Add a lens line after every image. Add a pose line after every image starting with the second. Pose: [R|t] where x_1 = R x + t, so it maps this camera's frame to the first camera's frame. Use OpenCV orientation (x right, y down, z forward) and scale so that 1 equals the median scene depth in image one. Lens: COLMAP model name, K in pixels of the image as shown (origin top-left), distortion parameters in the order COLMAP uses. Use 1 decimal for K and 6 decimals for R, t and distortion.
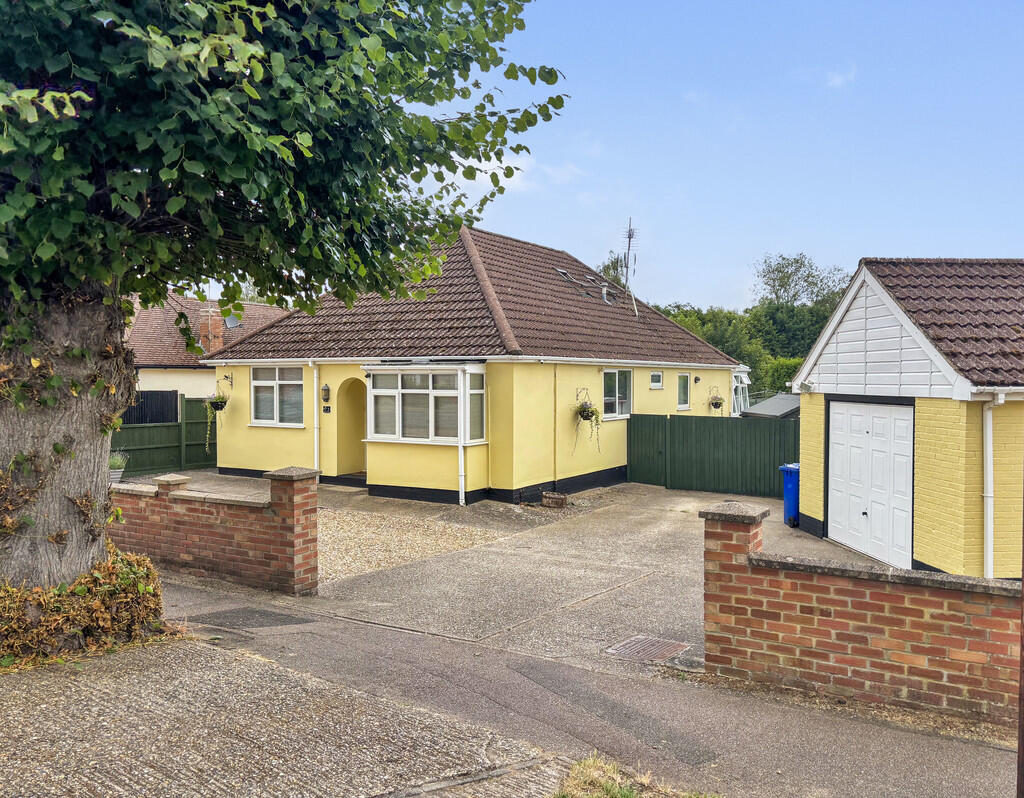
lens RADIAL K [[811.2, 0, 513.2], [0, 811.2, 395.0], [0, 0, 1]] dist [0.006751, 0.000986]
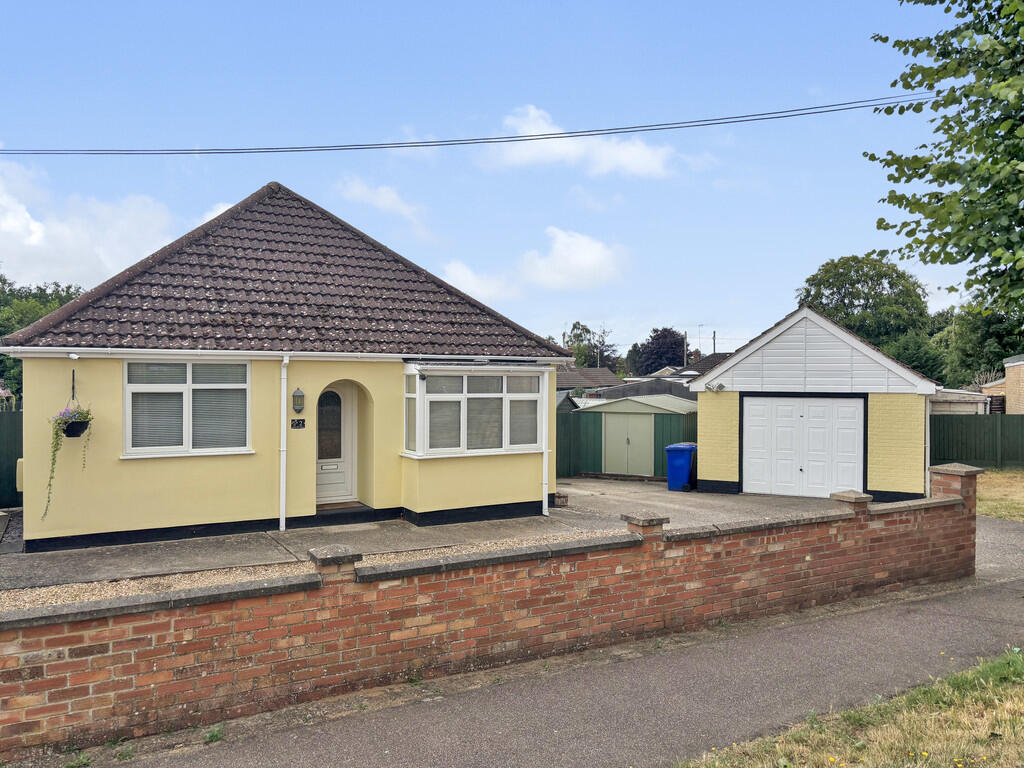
lens RADIAL K [[793.1, 0, 512.8], [0, 793.1, 385.4], [0, 0, 1]] dist [0.030083, 0.000248]
pose [[0.483832, -0.006971, 0.875133, -0.870082], [0.014195, 0.999899, 0.000117, -0.015444], [-0.875046, 0.012366, 0.483882, 0.569286]]
